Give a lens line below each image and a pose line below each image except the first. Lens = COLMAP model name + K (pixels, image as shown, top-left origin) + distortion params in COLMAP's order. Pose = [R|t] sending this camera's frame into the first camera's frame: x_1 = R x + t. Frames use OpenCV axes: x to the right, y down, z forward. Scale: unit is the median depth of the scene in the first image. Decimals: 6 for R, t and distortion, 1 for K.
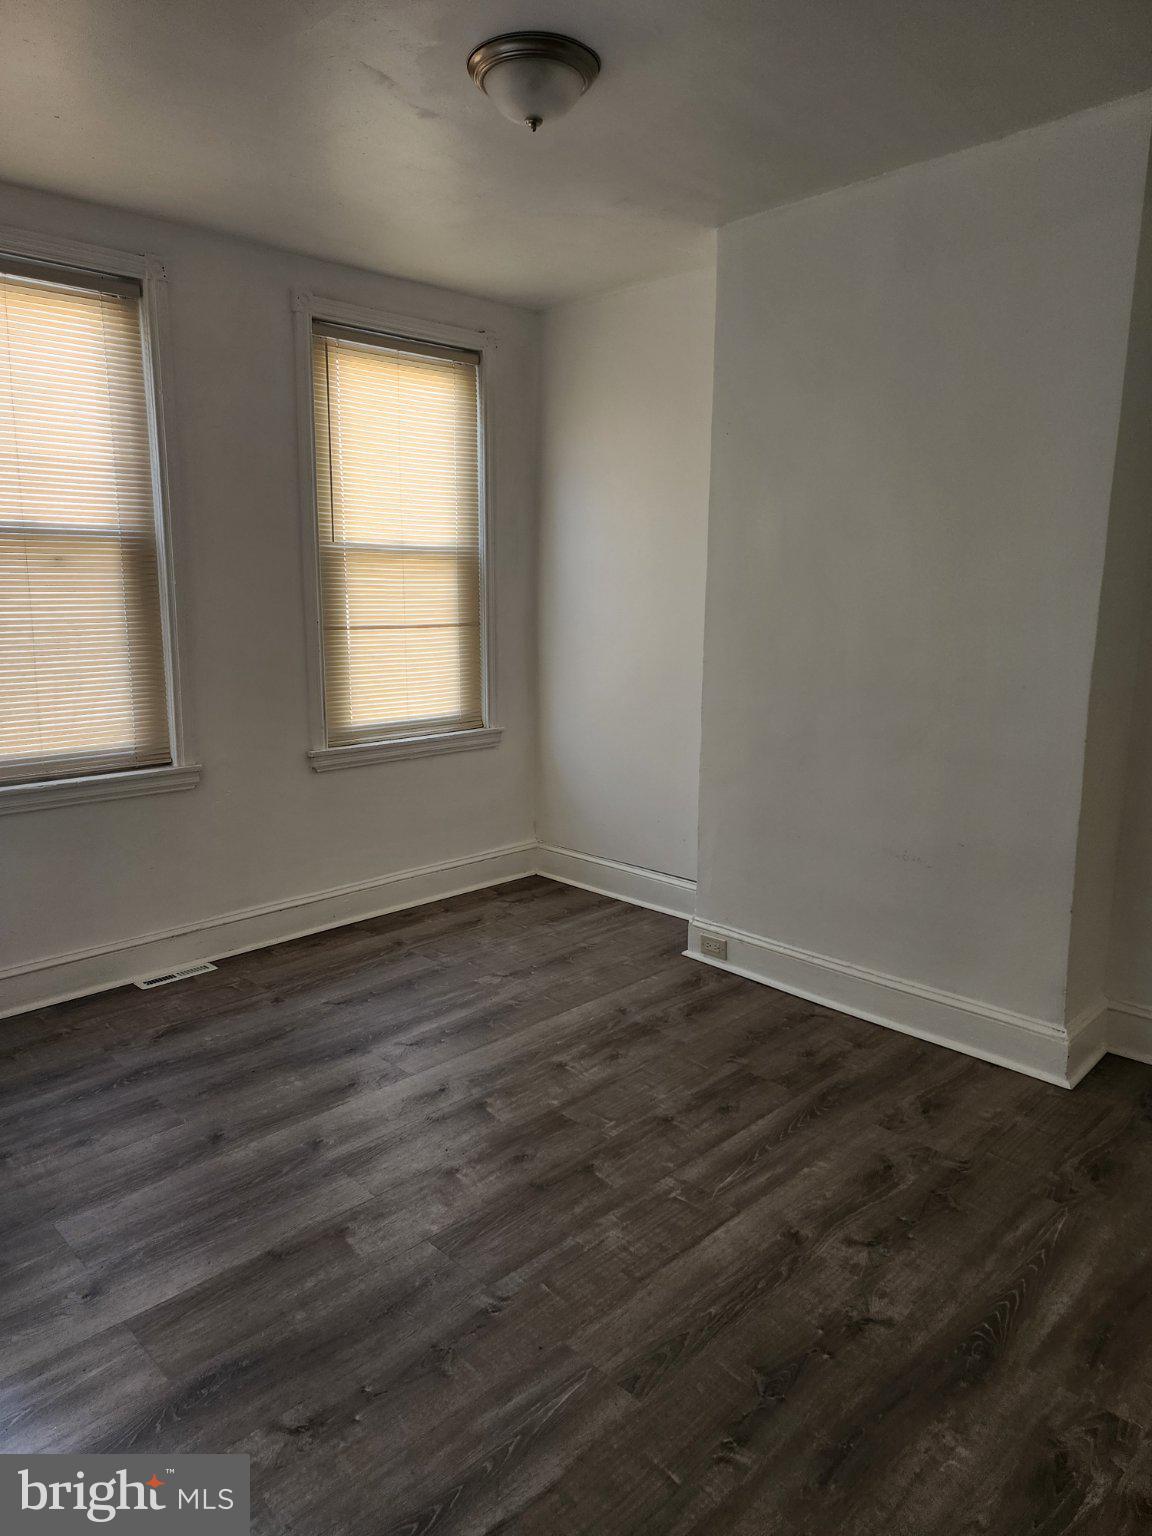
lens RADIAL K [[1013.3, 0, 576.0], [0, 1013.3, 768.0], [0, 0, 1]] dist [0.045694, -0.001889]
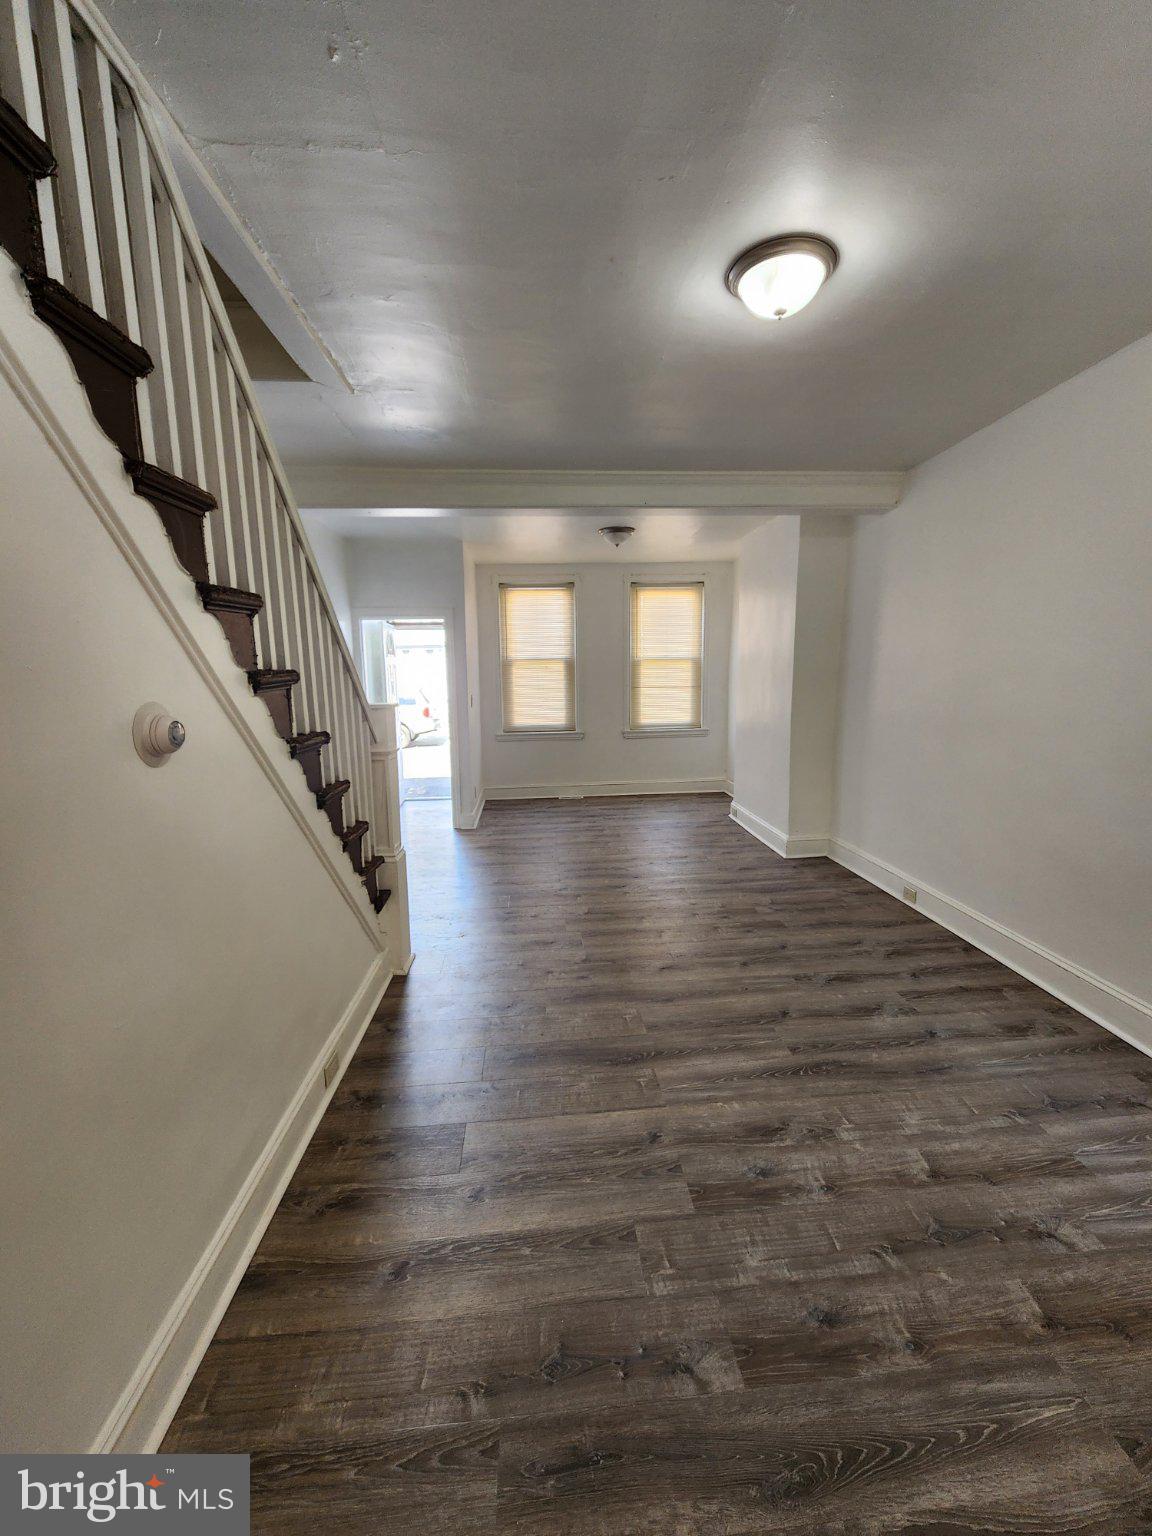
lens RADIAL K [[615.1, 0, 581.1], [0, 615.1, 766.1], [0, 0, 1]] dist [-0.000639, -0.000028]
pose [[0.773758, 0.083651, -0.627935, 0.835363], [-0.097148, 0.995187, 0.012867, 0.082635], [0.625988, 0.051047, 0.778160, -0.467785]]
